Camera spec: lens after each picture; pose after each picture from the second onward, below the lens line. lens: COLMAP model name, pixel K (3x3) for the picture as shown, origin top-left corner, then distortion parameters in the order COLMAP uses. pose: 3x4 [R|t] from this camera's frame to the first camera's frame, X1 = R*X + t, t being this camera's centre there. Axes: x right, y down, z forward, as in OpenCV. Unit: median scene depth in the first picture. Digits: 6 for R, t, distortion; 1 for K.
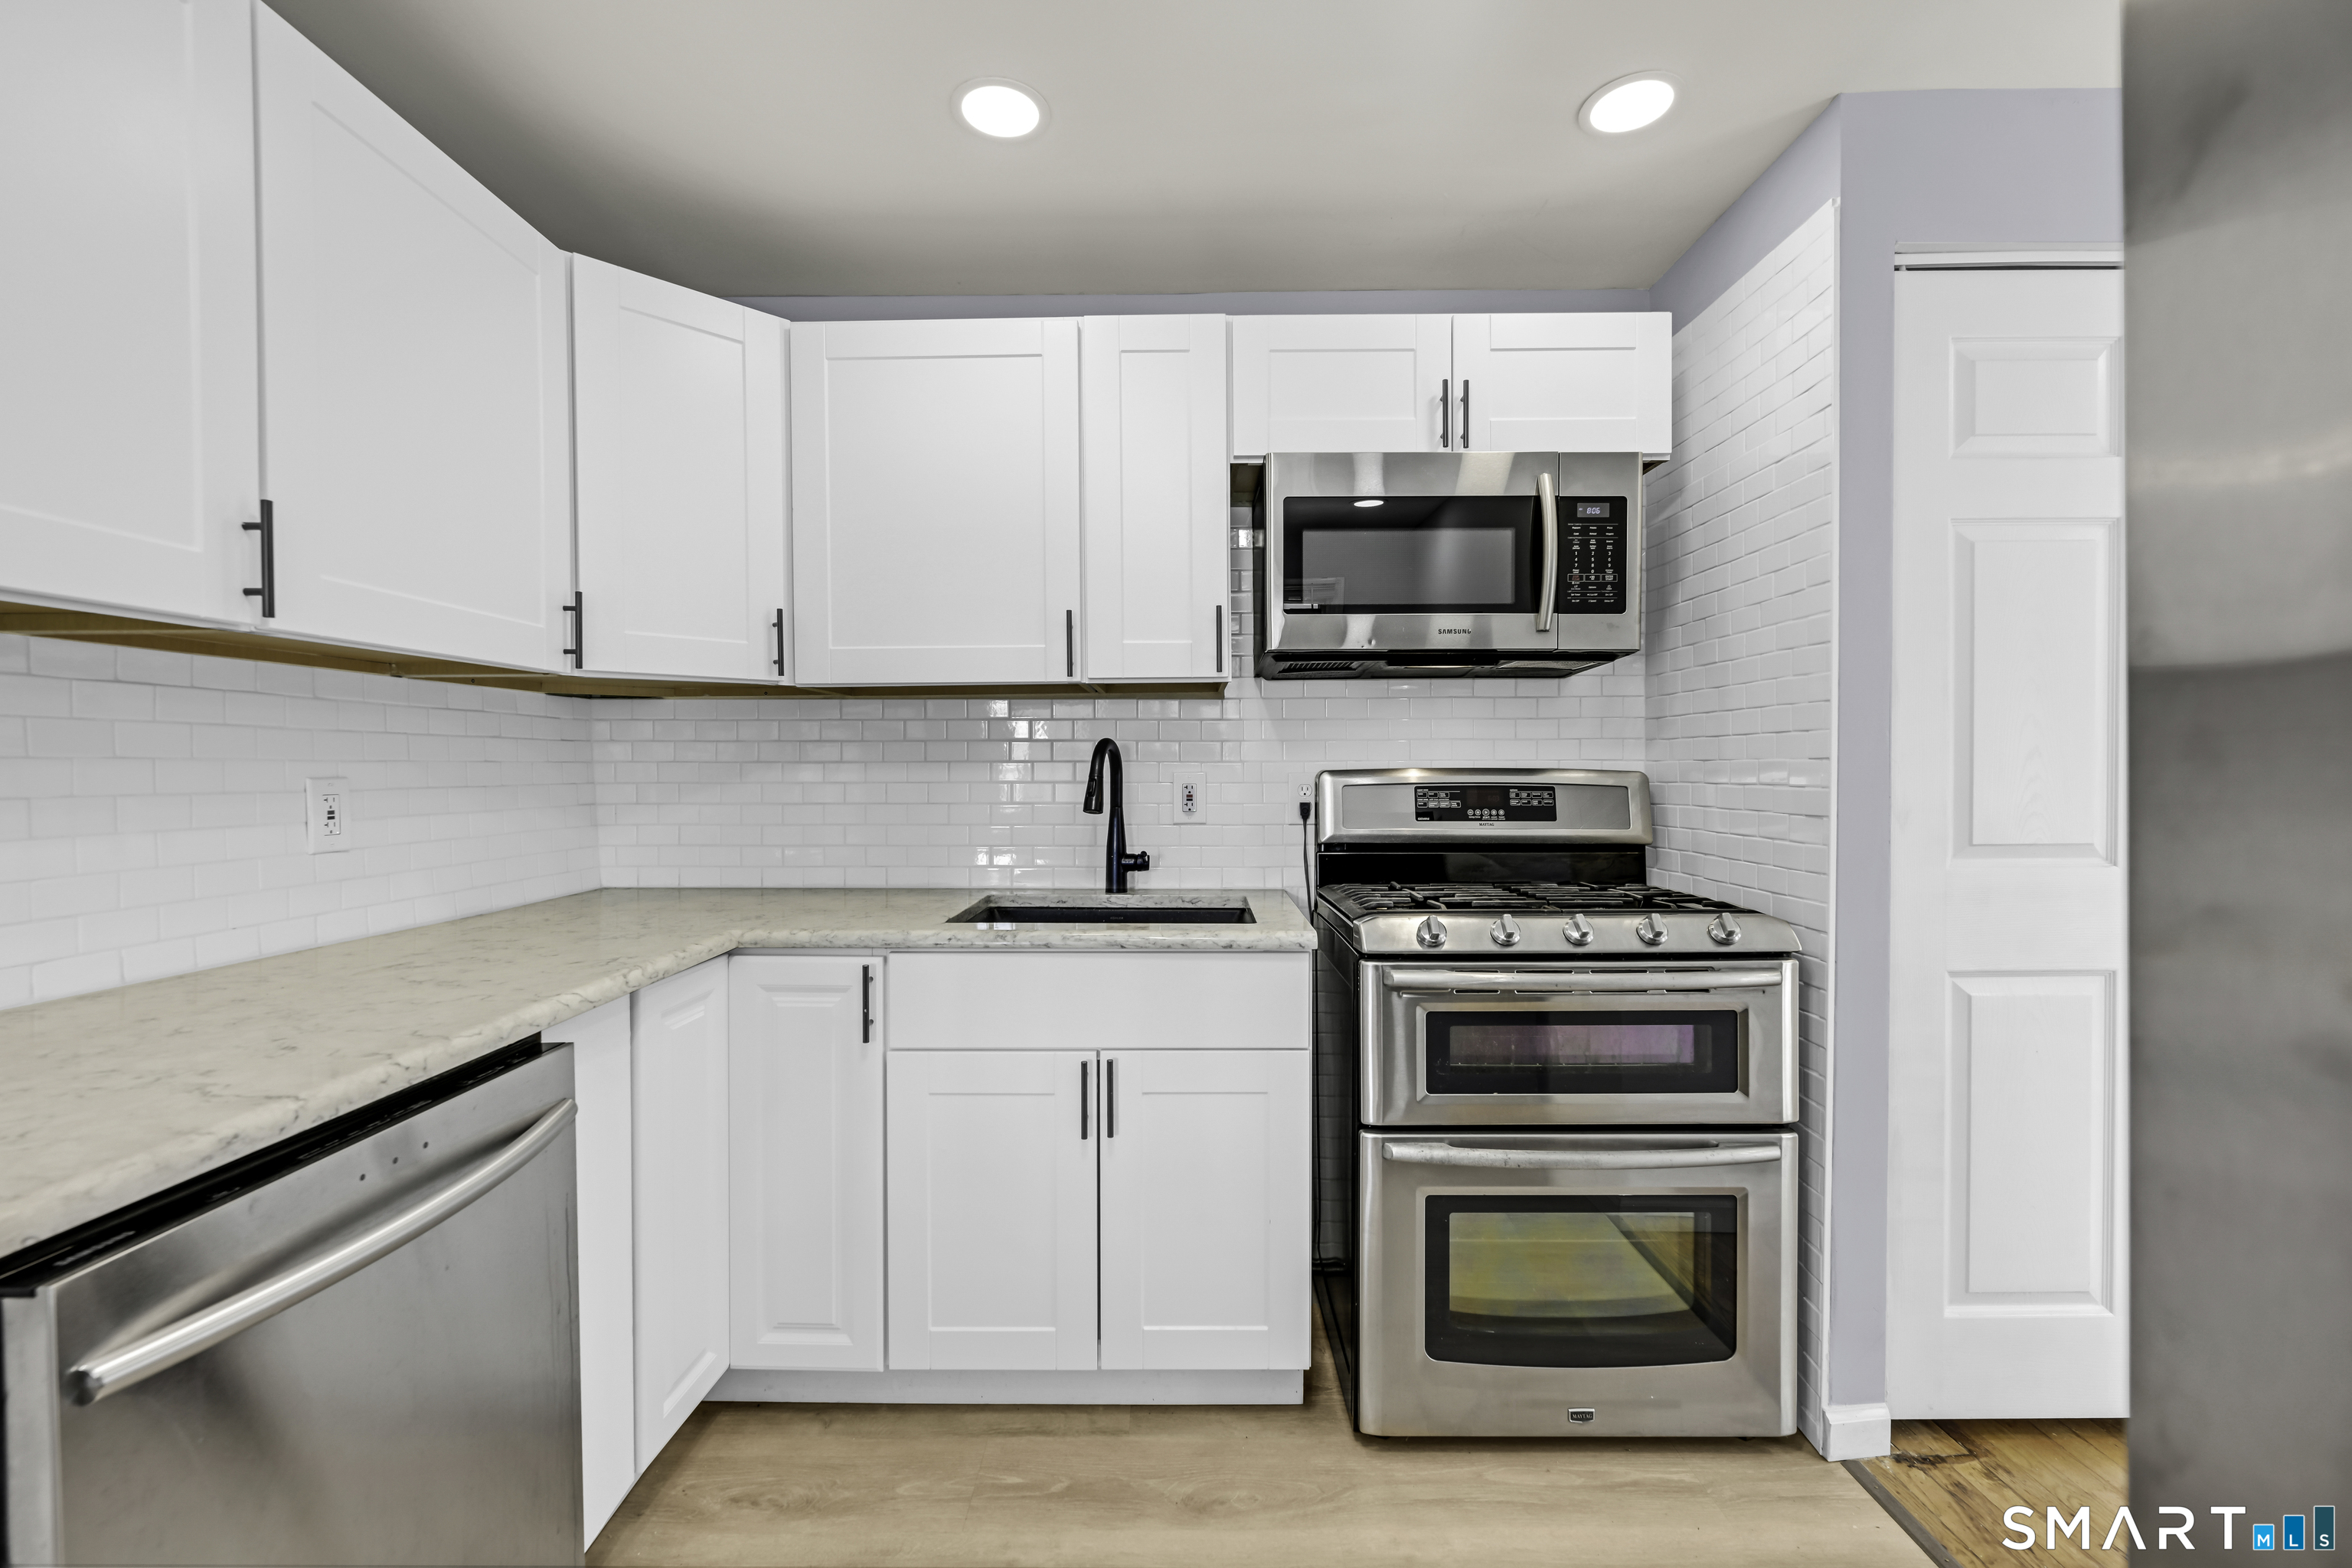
lens RADIAL K [[958.9, 0, 1237.7], [0, 958.9, 786.5], [0, 0, 1]] dist [-0.002040, 0.000394]
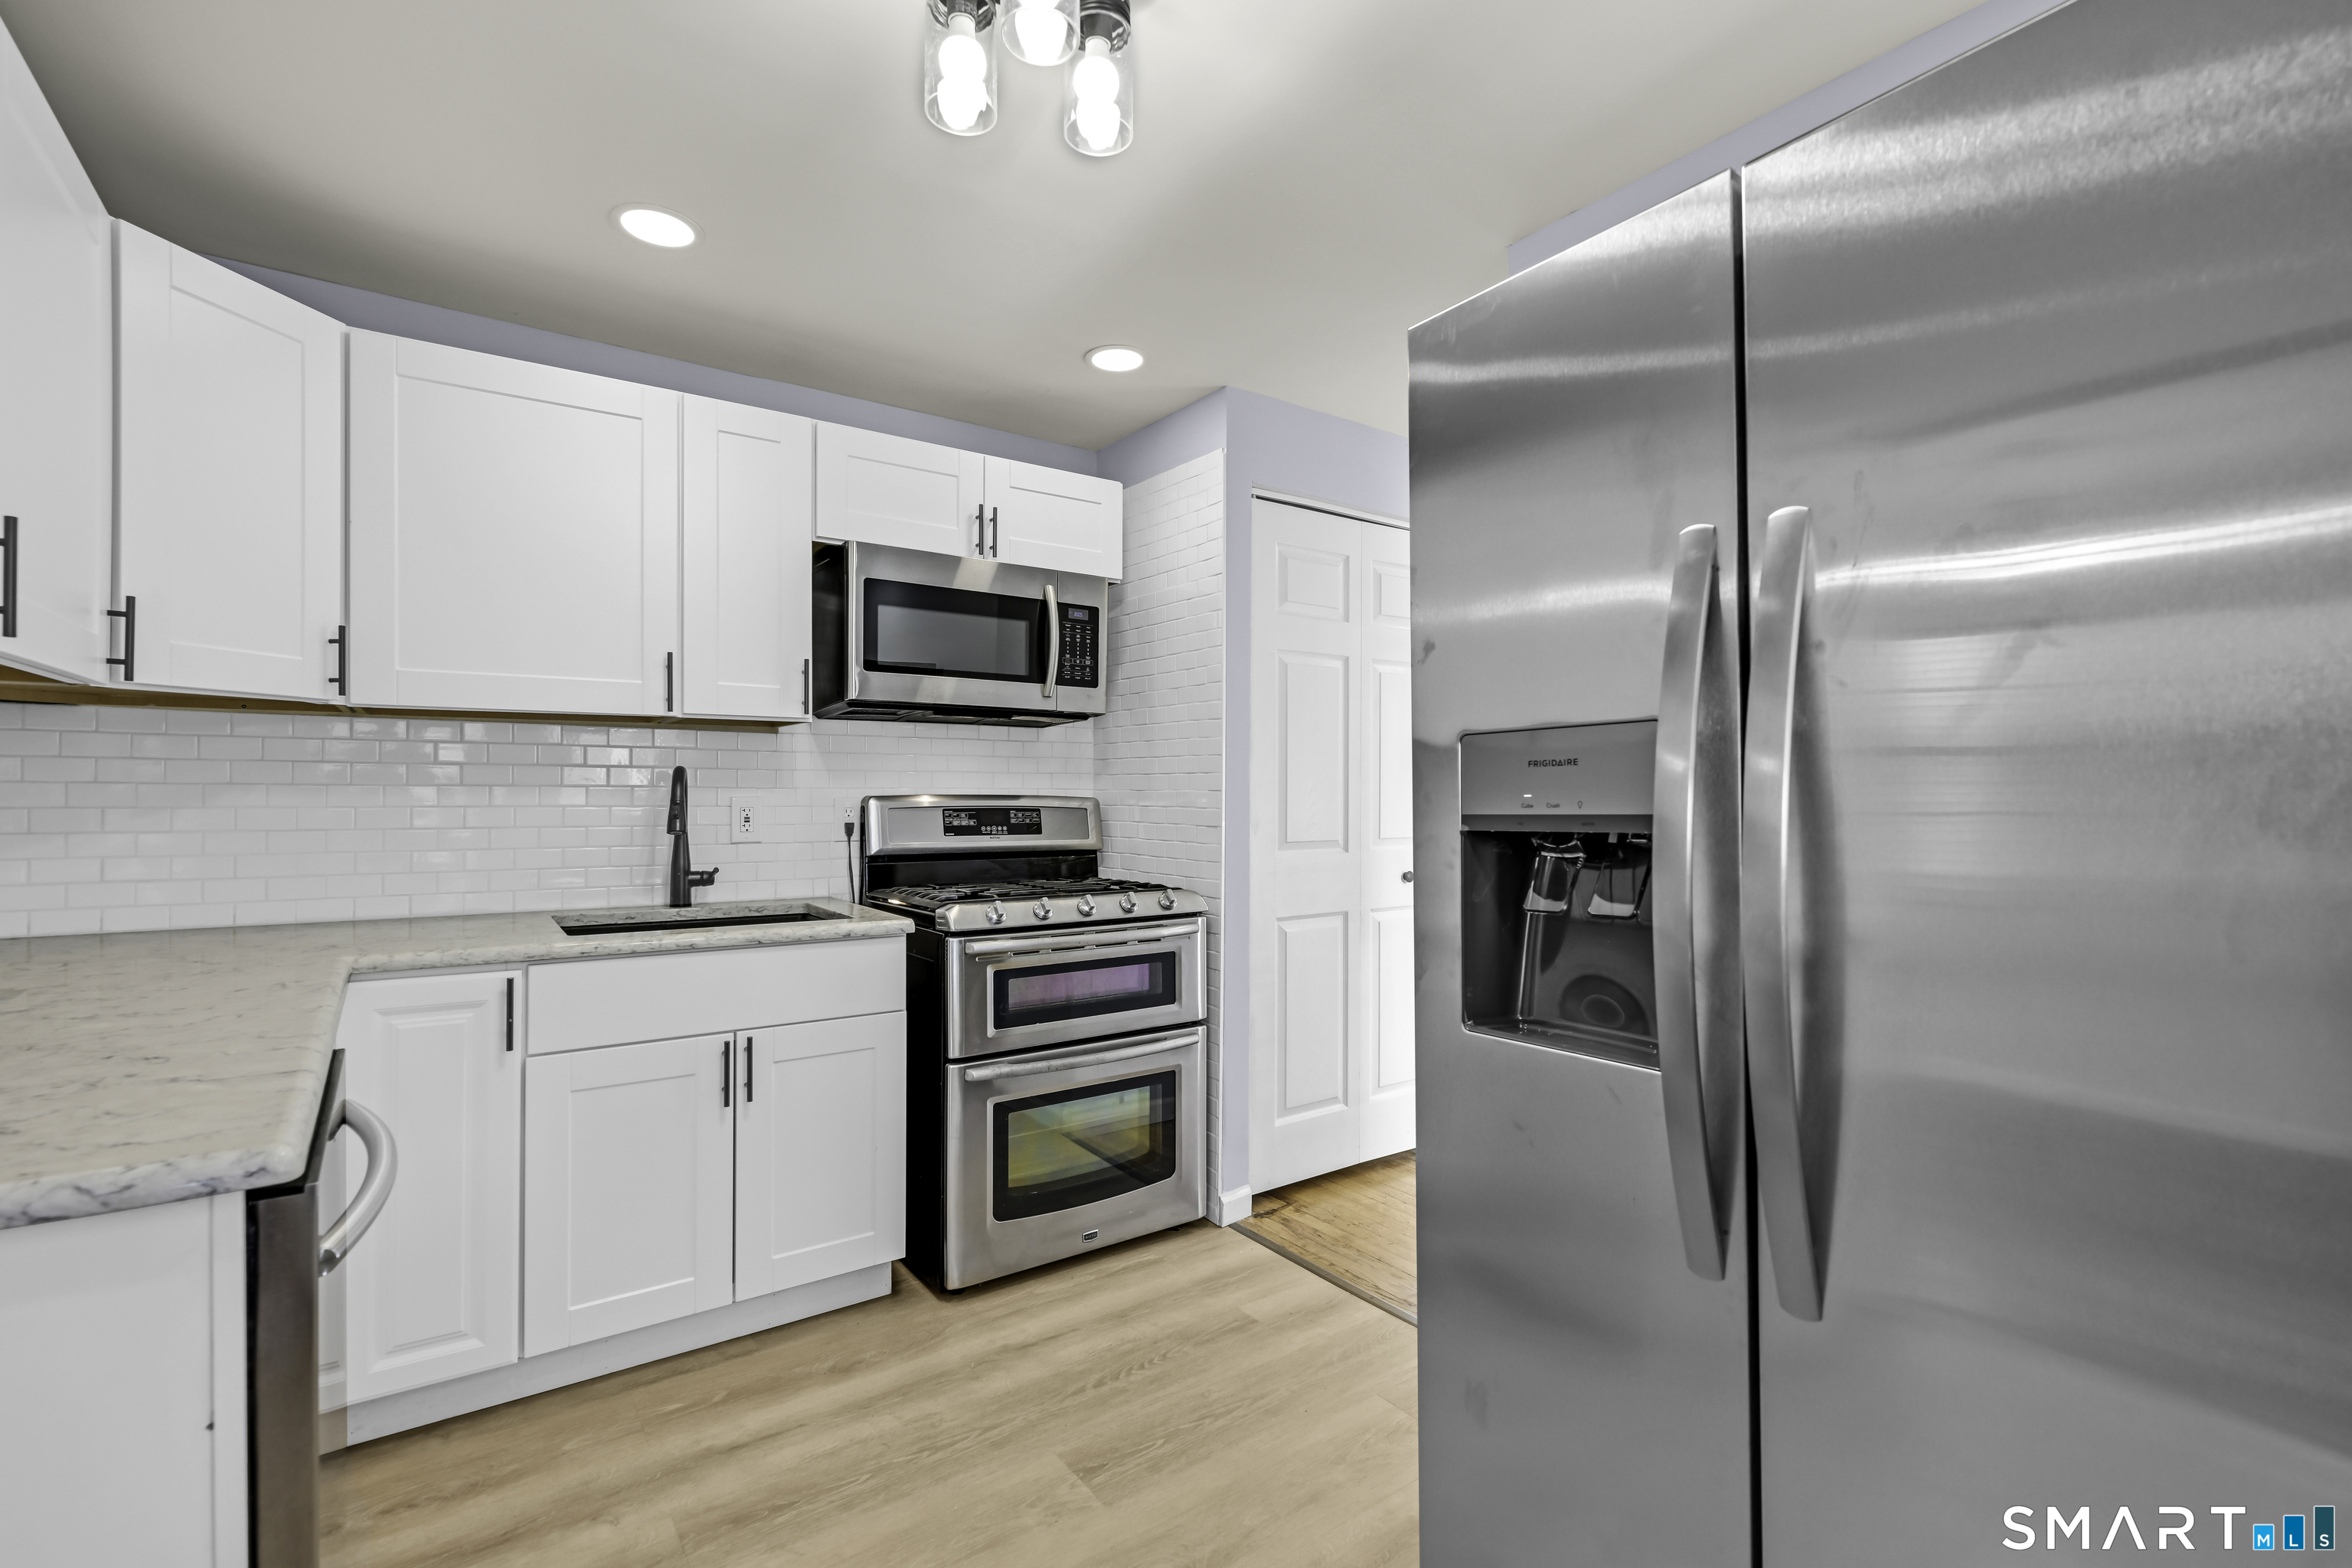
lens RADIAL K [[1056.3, 0, 1170.2], [0, 1056.3, 798.8], [0, 0, 1]] dist [-0.000200, 0.000161]
pose [[0.811264, 0.002309, 0.584676, -0.473057], [0.004228, 0.999943, -0.009816, 0.001873], [-0.584665, 0.010435, 0.811208, -0.379401]]
